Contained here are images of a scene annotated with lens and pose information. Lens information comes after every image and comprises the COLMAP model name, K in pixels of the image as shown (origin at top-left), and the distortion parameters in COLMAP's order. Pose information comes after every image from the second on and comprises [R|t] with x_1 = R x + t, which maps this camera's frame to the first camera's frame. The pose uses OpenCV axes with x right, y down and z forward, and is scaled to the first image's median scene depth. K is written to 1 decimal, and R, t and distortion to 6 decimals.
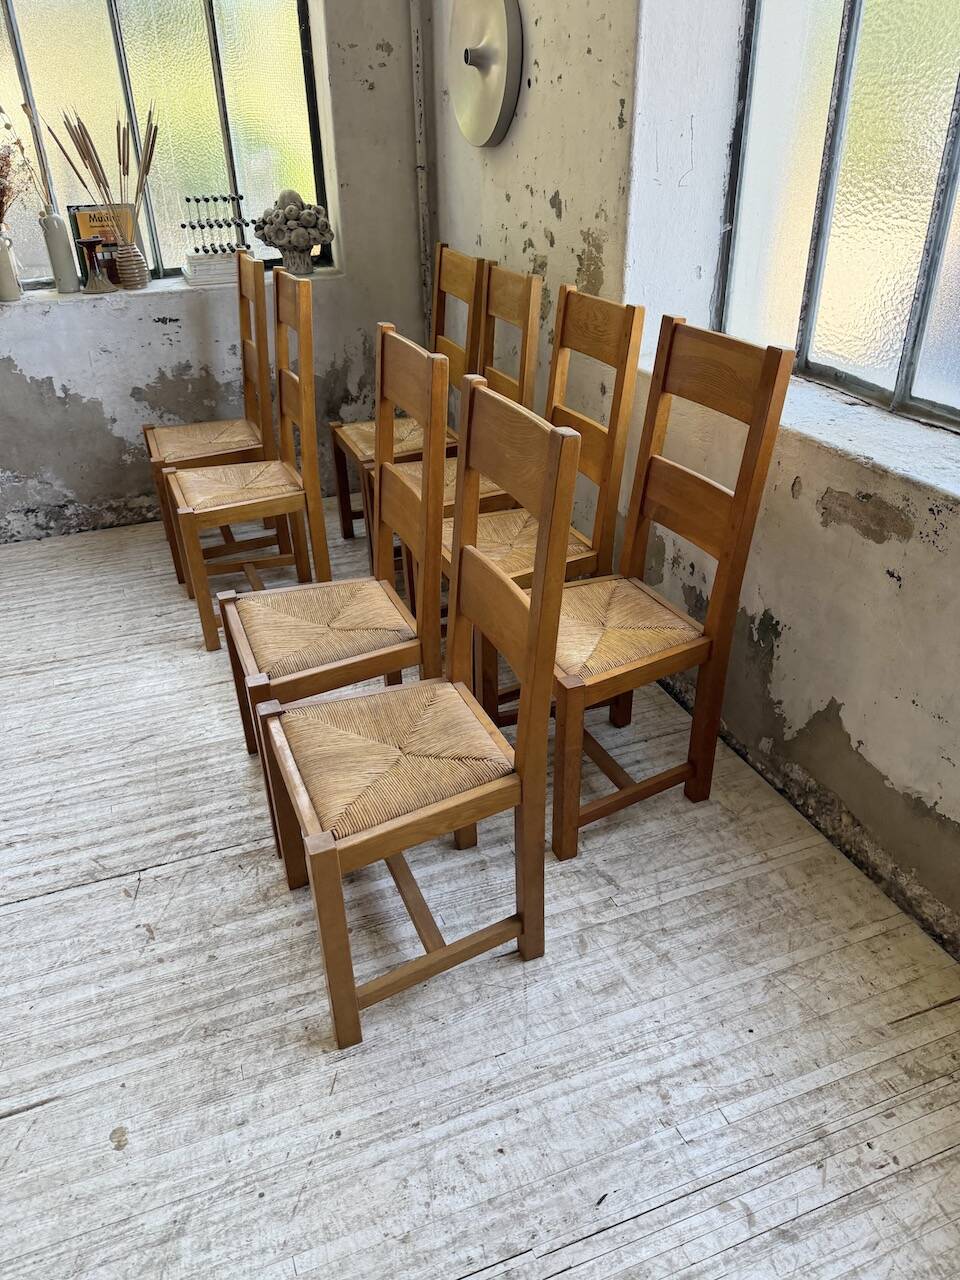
lens RADIAL K [[899.0, 0, 477.5], [0, 899.0, 652.7], [0, 0, 1]] dist [0.036220, -0.061795]
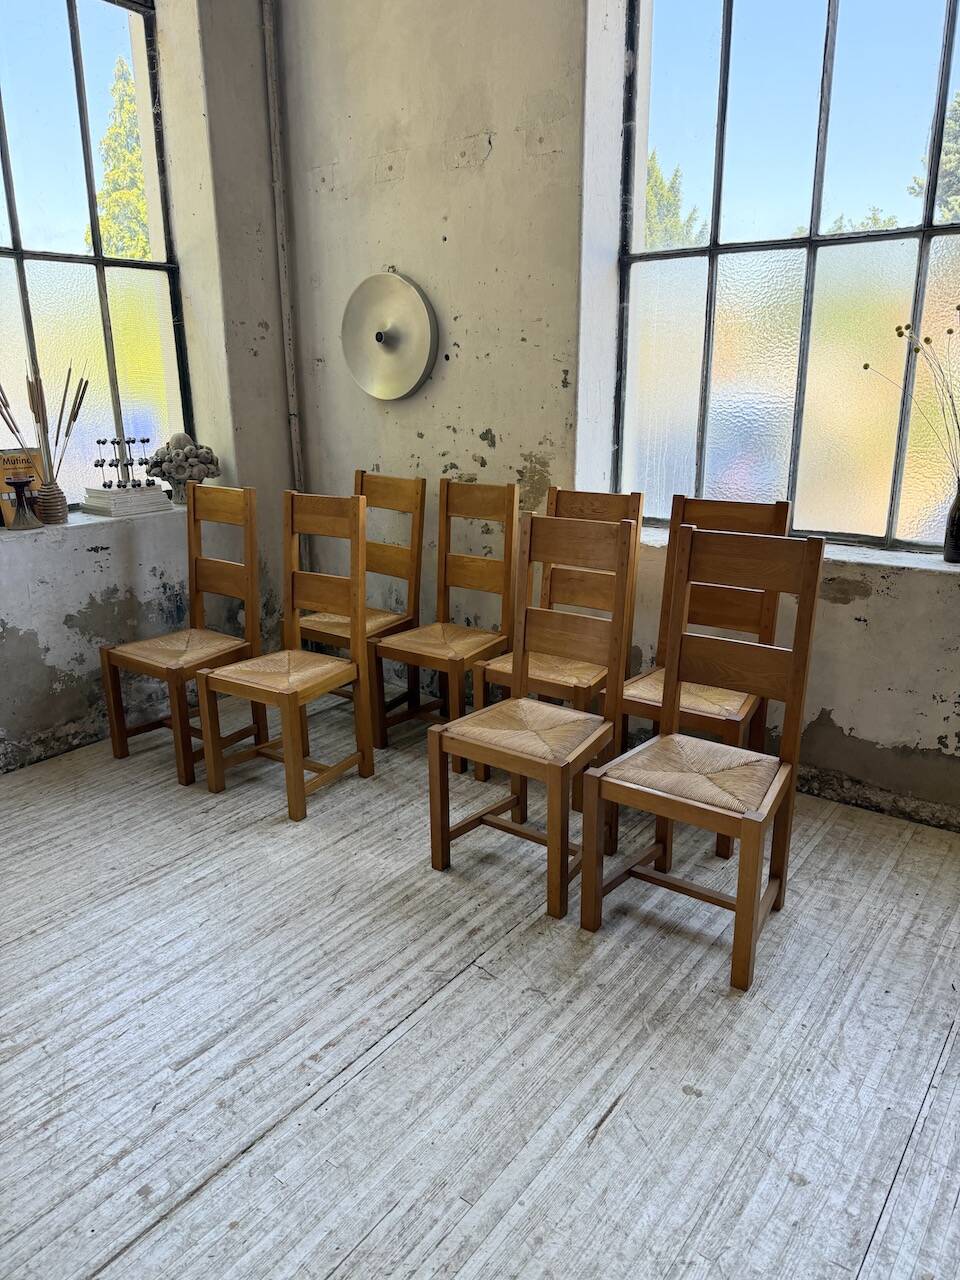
lens RADIAL K [[899.0, 0, 483.0], [0, 899.0, 640.5], [0, 0, 1]] dist [0.036220, -0.061795]
pose [[0.844166, -0.138764, 0.517812, -0.872946], [0.263187, 0.948776, -0.174806, 0.053238], [-0.467030, 0.283847, 0.837445, -0.087178]]
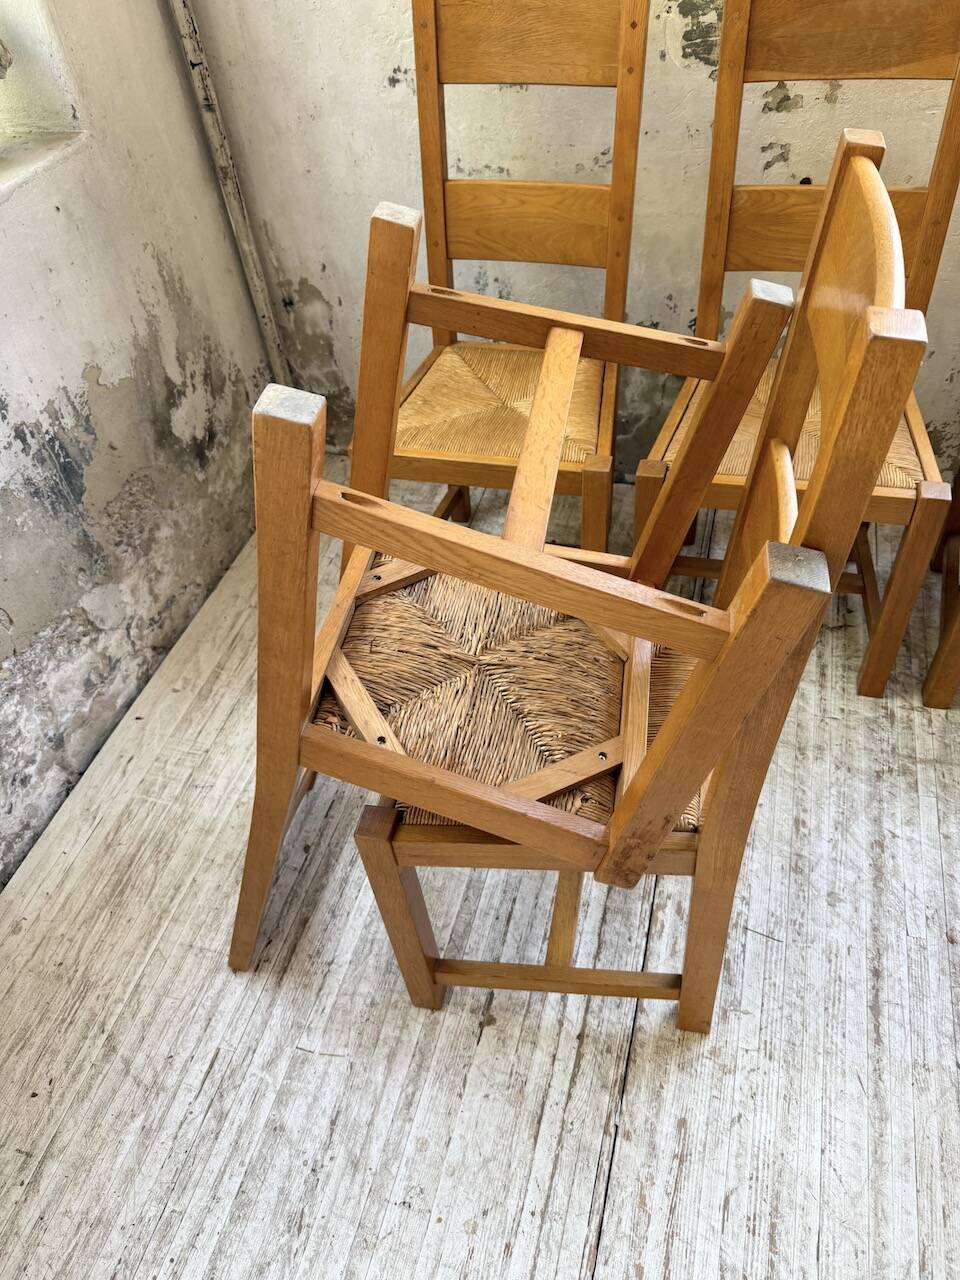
lens RADIAL K [[908.4, 0, 474.9], [0, 908.4, 640.3], [0, 0, 1]] dist [0.005971, -0.021185]
pose [[0.596771, -0.593728, 0.539769, -0.714015], [0.472114, 0.803733, 0.362108, -0.511937], [-0.648824, 0.038736, 0.759952, 0.987001]]
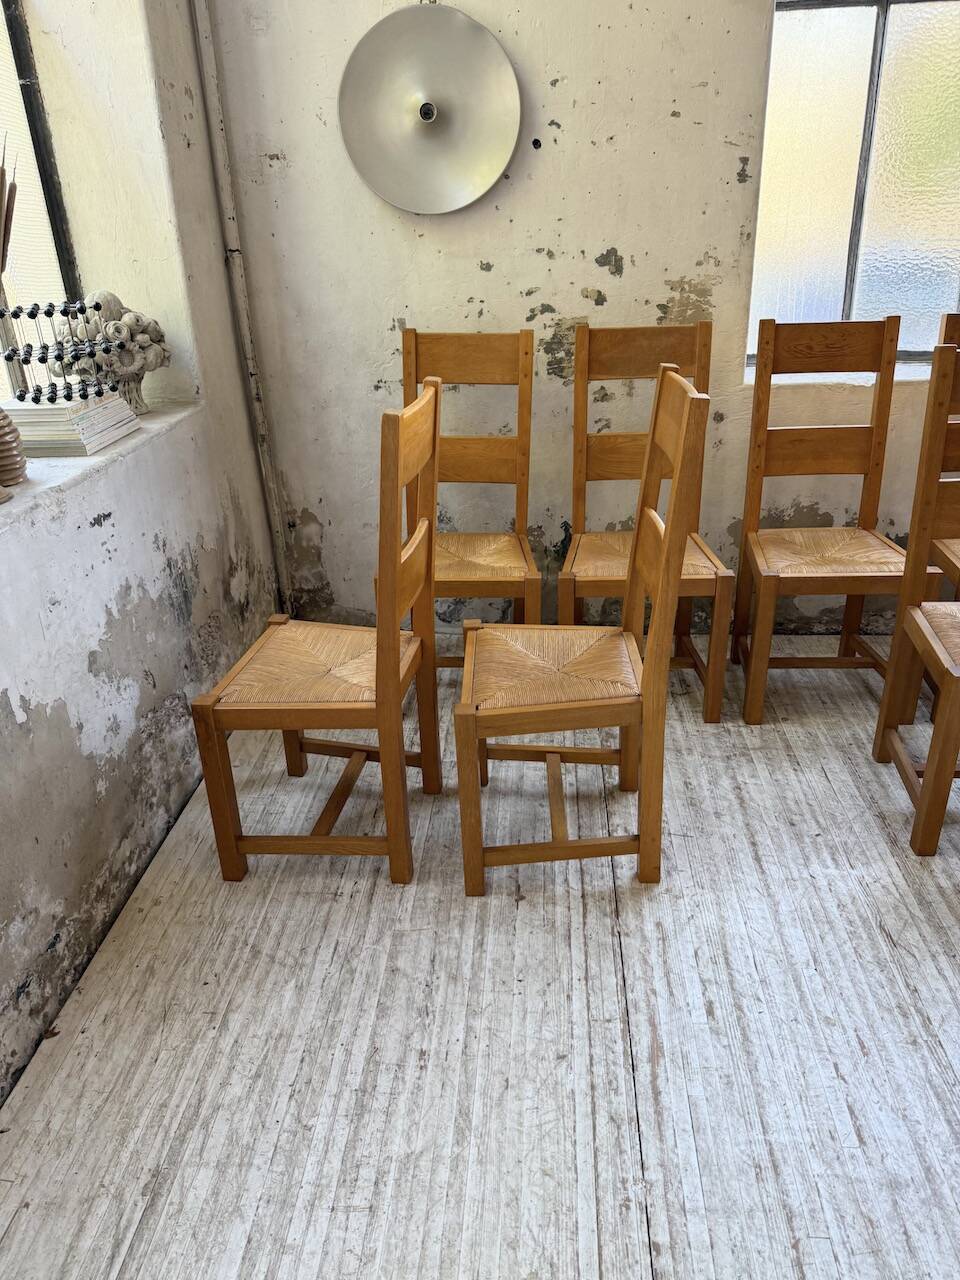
lens RADIAL K [[899.0, 0, 473.8], [0, 899.0, 636.7], [0, 0, 1]] dist [0.036220, -0.061795]
pose [[0.426034, -0.380205, 0.820938, -1.214222], [0.482000, 0.863291, 0.149682, -0.463018], [-0.765618, 0.331923, 0.551050, 0.903328]]
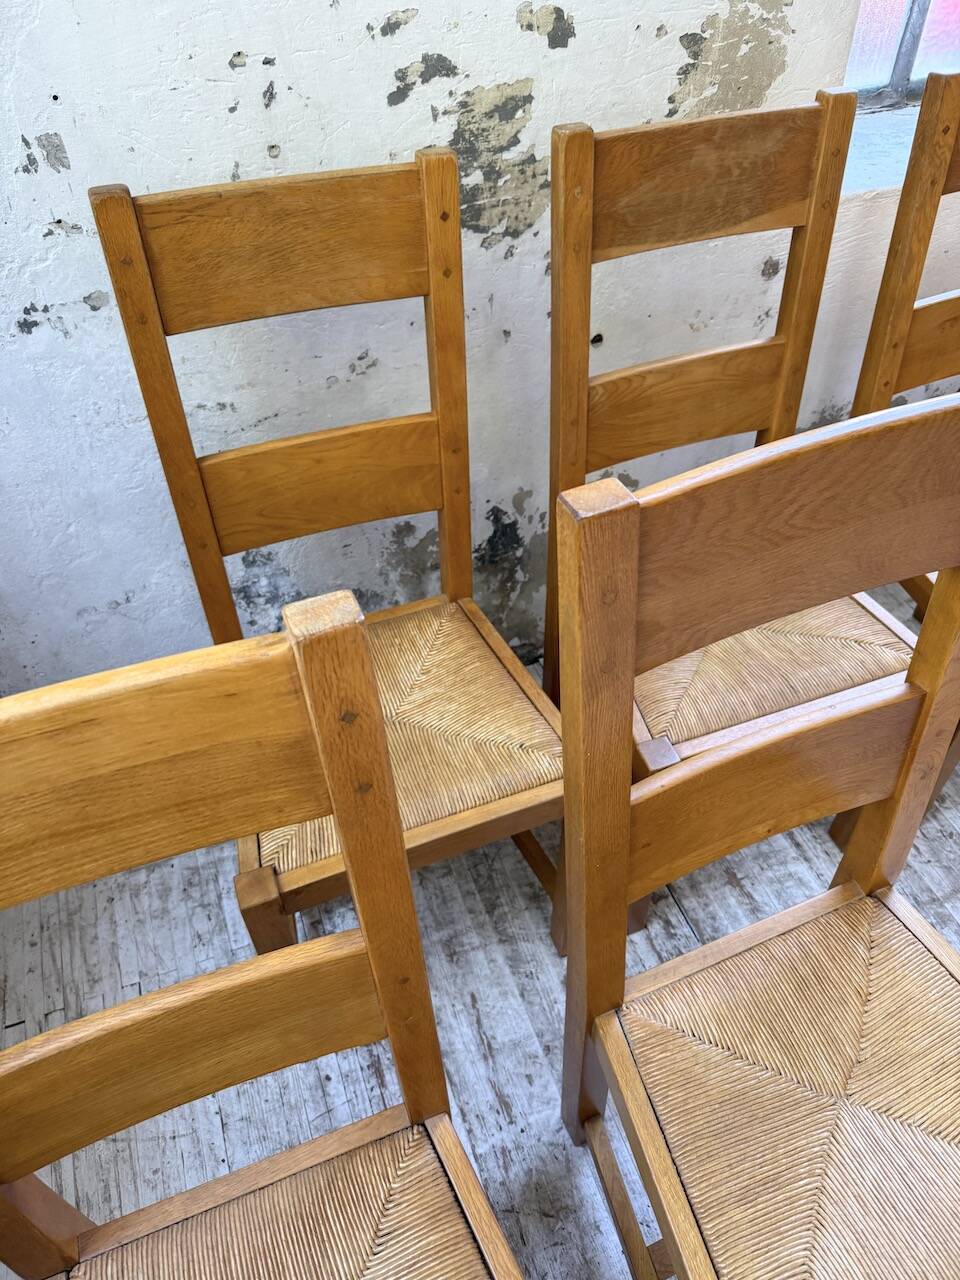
lens RADIAL K [[908.4, 0, 477.5], [0, 908.4, 636.3], [0, 0, 1]] dist [0.005971, -0.021185]
pose [[0.005461, -0.700408, 0.713722, -0.509844], [0.526156, 0.608959, 0.593573, -0.722177], [-0.850371, 0.372287, 0.371849, 1.293112]]
